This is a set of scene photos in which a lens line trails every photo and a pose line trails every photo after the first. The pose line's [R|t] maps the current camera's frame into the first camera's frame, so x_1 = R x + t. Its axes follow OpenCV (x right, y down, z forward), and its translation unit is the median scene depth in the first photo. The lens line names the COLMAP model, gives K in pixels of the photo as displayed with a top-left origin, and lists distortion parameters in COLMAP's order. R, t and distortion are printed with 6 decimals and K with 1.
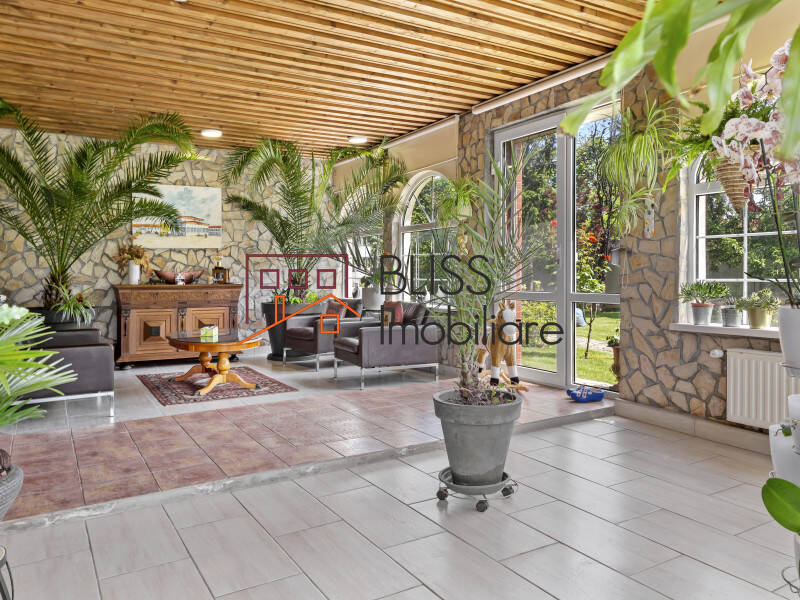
lens RADIAL K [[612.6, 0, 400.5], [0, 612.6, 295.1], [0, 0, 1]] dist [0.019750, -0.004329]
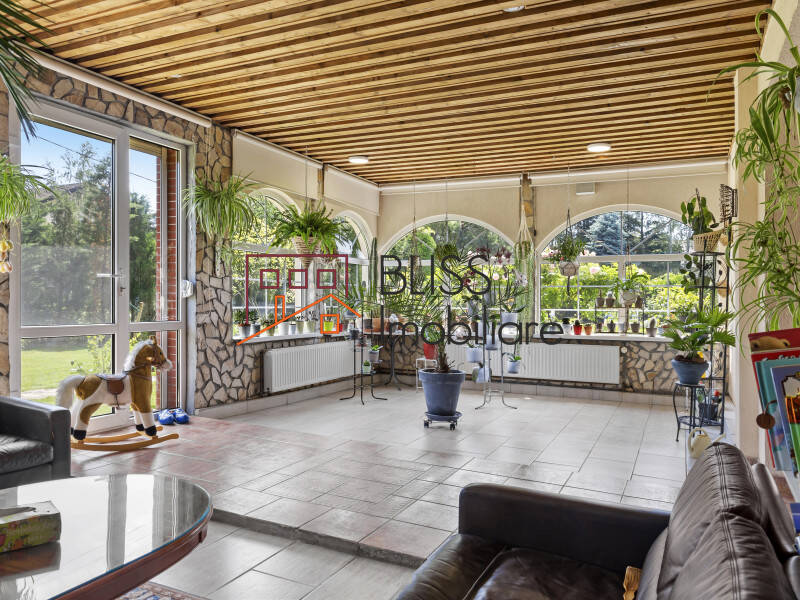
lens RADIAL K [[612.6, 0, 398.8], [0, 612.6, 300.6], [0, 0, 1]] dist [0.019750, -0.004329]
pose [[-0.561459, -0.006298, 0.827481, -0.887547], [0.010799, 0.999830, 0.014937, -0.056554], [-0.827434, 0.017322, -0.561295, 1.421606]]
